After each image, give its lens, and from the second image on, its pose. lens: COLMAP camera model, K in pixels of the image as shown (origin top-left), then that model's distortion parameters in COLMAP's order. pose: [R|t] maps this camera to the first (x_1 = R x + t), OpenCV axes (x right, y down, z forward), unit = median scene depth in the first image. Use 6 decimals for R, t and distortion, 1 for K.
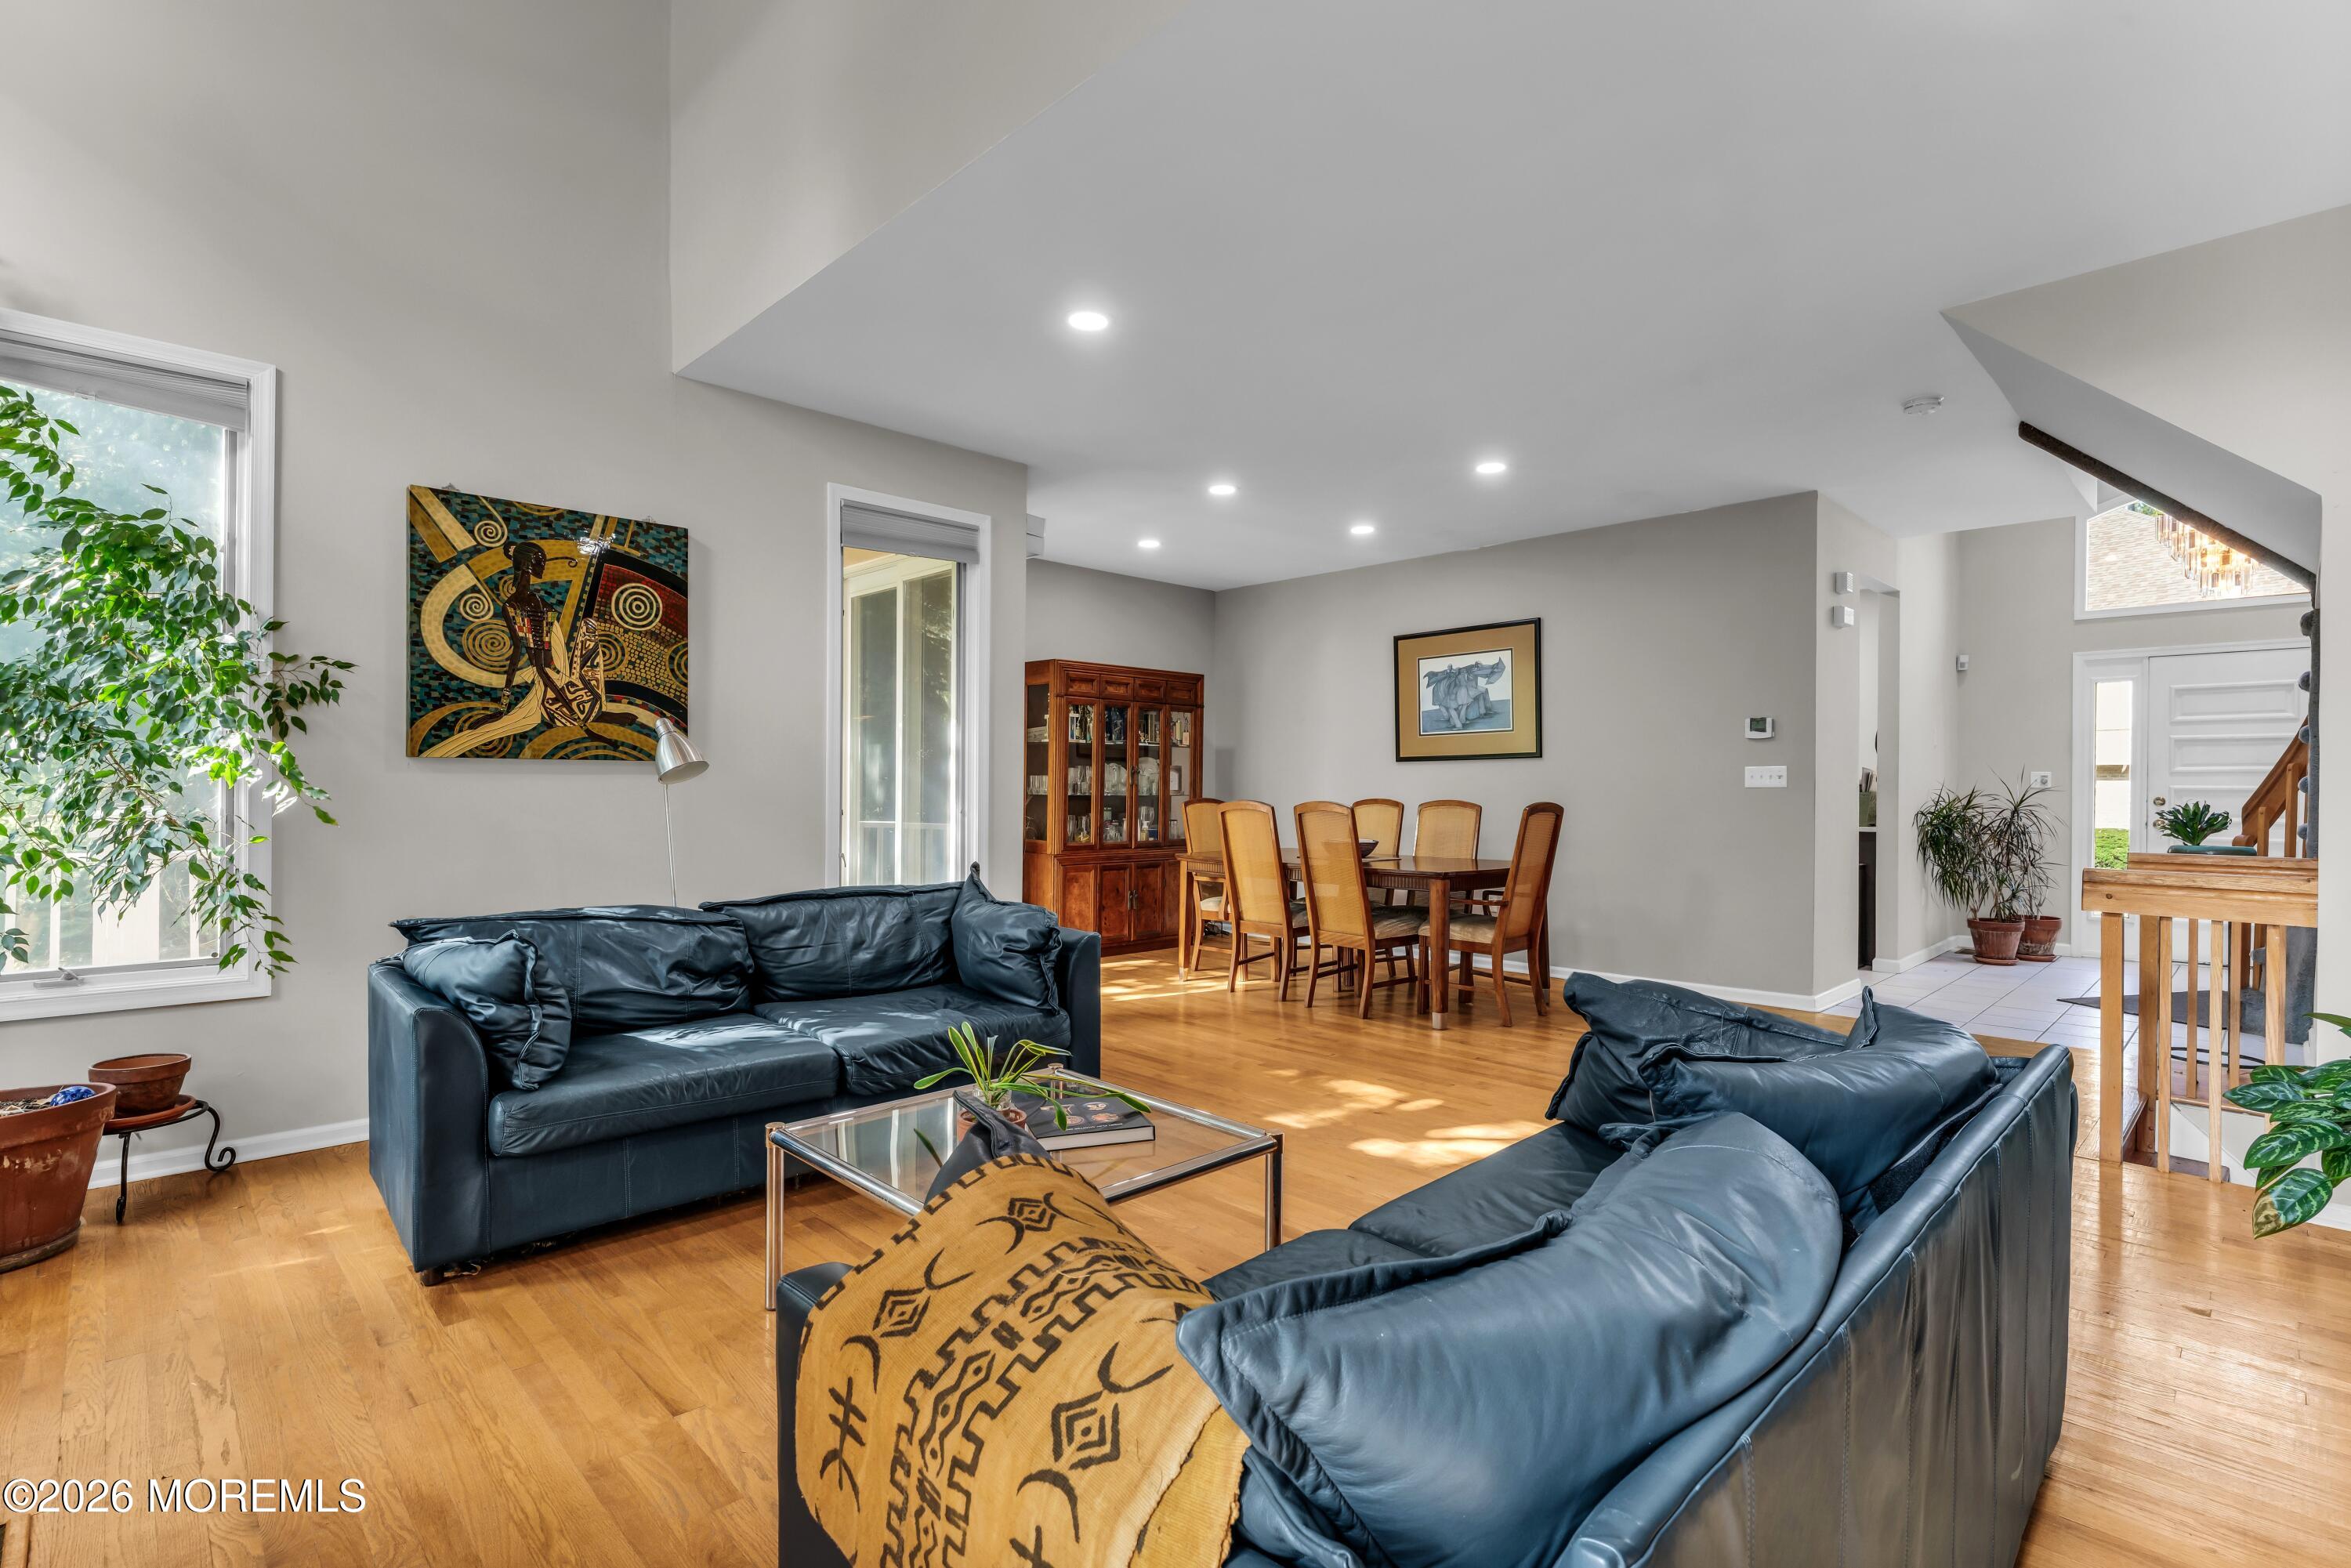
lens RADIAL K [[1104.6, 0, 1152.3], [0, 1104.6, 786.6], [0, 0, 1]] dist [-0.001231, -0.000700]
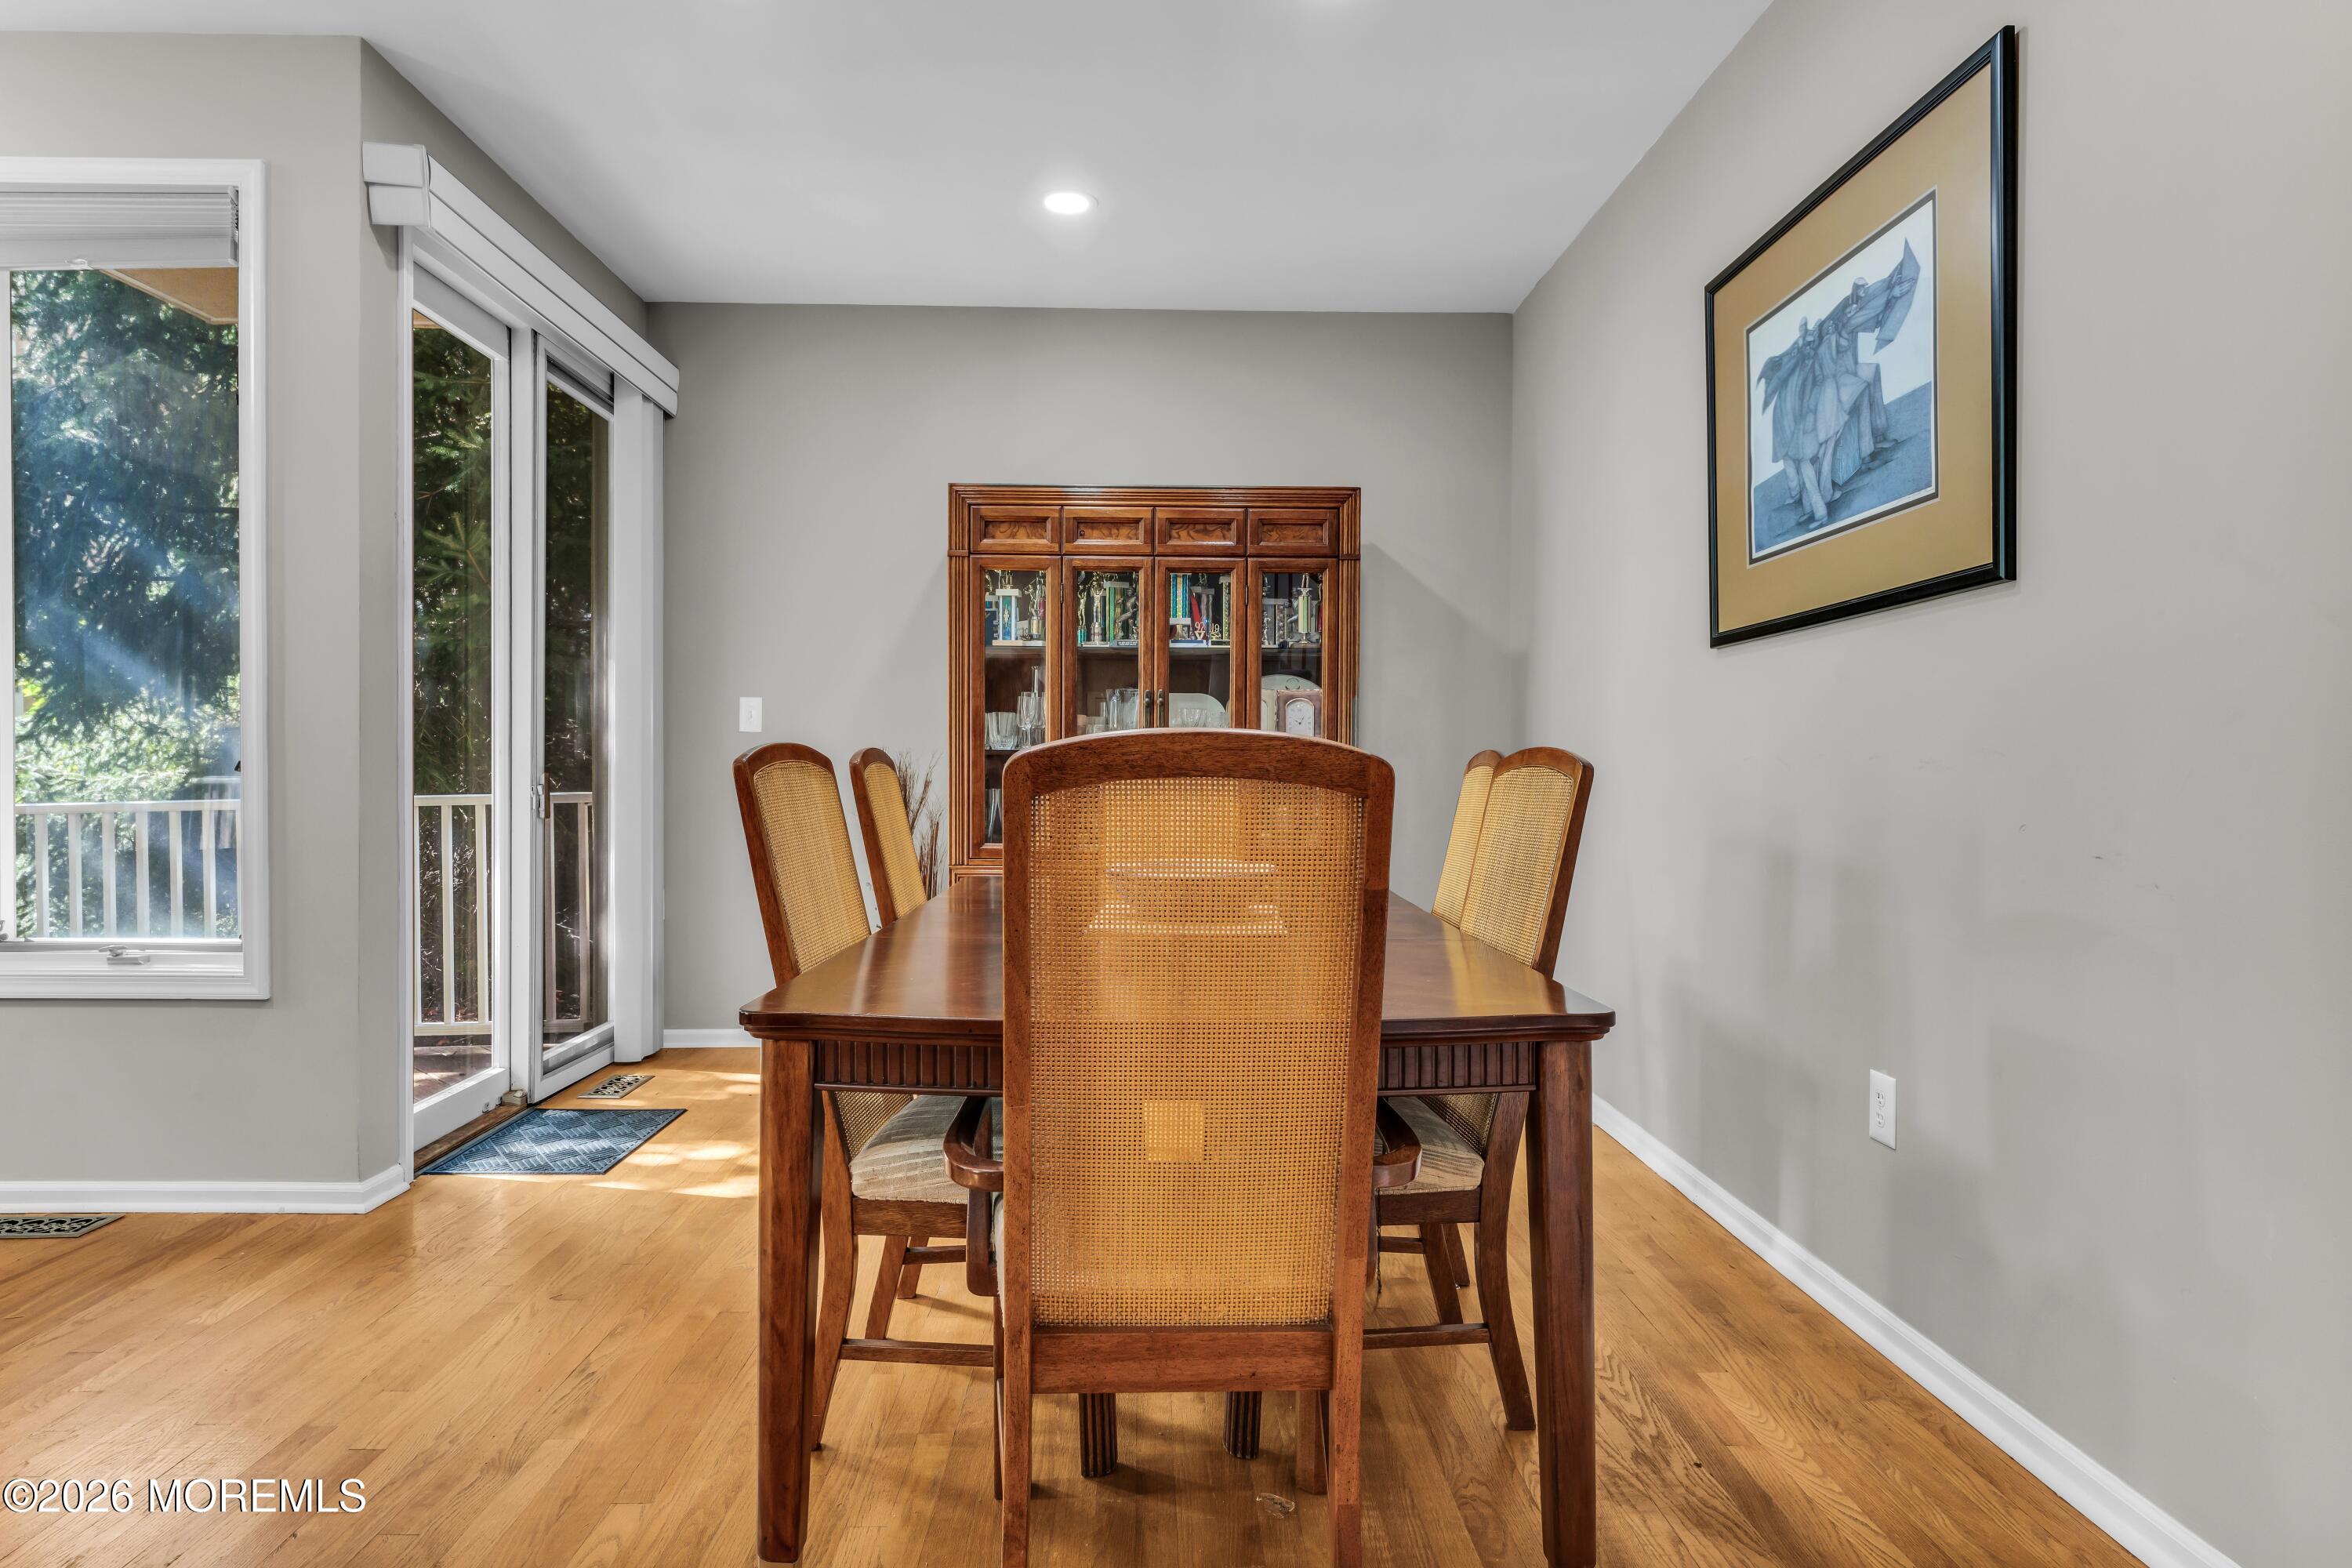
lens RADIAL K [[1269.2, 0, 1169.7], [0, 1269.2, 785.1], [0, 0, 1]] dist [0.006778, 0.001022]
pose [[0.722362, 0.010461, -0.691436, 0.394116], [0.002228, 0.999845, 0.017455, 0.015047], [0.691511, -0.014150, 0.722227, 0.617990]]
